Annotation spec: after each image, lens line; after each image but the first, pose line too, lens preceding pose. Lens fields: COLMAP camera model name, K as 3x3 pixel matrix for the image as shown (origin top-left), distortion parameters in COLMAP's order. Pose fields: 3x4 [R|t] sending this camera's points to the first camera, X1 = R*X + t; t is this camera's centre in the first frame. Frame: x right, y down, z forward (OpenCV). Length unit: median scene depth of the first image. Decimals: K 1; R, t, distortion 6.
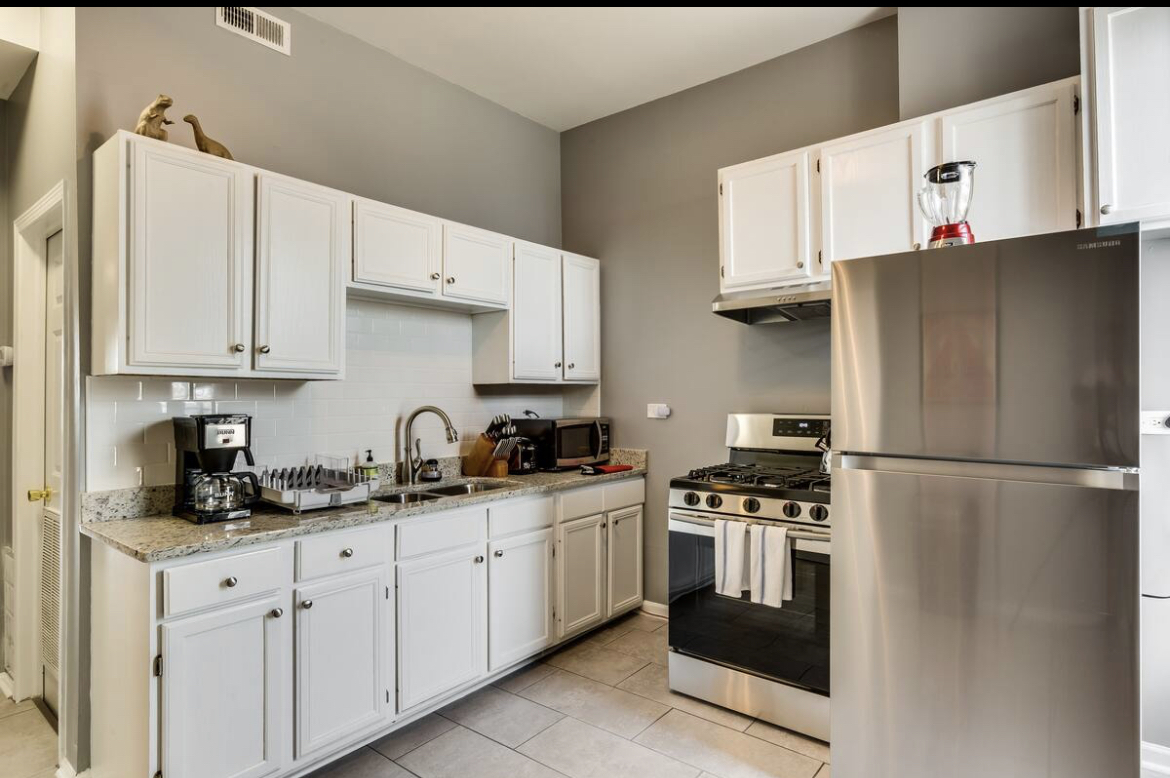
lens RADIAL K [[616.4, 0, 585.0], [0, 616.4, 389.0], [0, 0, 1]] dist [0.022569, 0.000093]
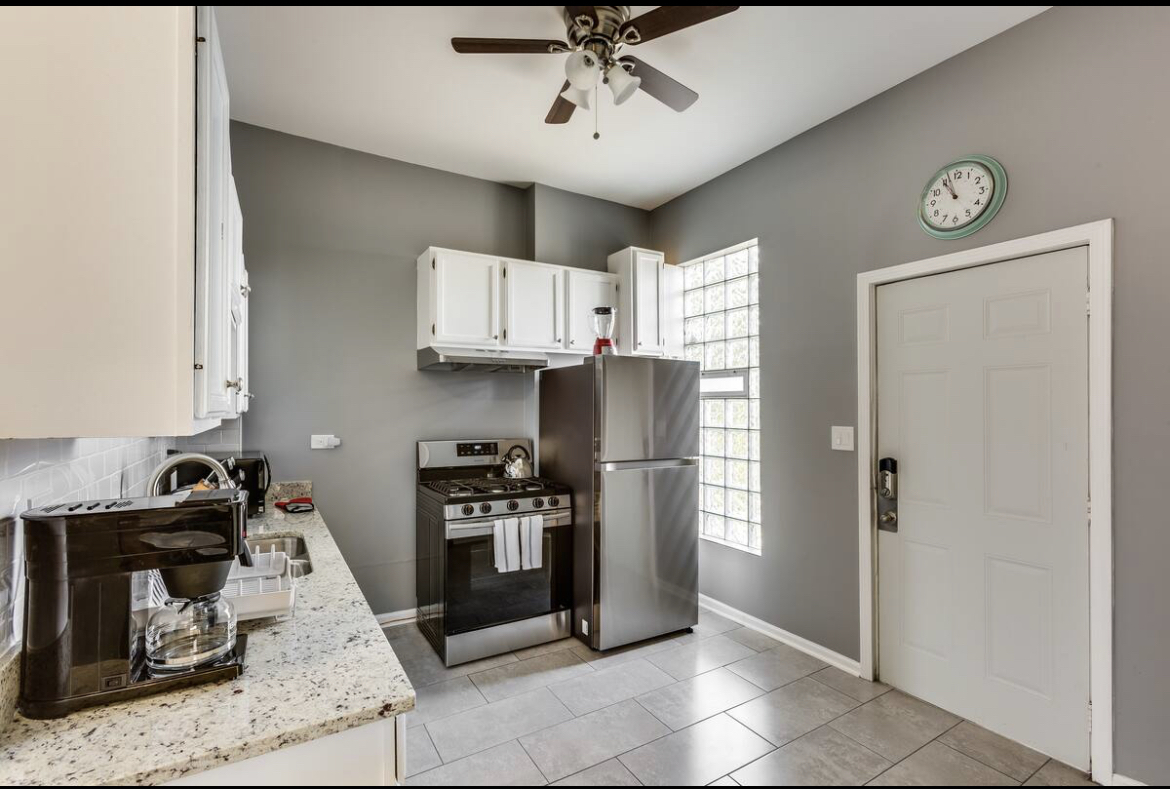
lens RADIAL K [[534.3, 0, 587.8], [0, 534.3, 404.0], [0, 0, 1]] dist [-0.043619, 0.041504]
pose [[0.339313, 0.014352, 0.940564, -0.773484], [-0.017129, 0.999812, -0.009077, -0.036966], [-0.940518, -0.013031, 0.339495, 0.381589]]
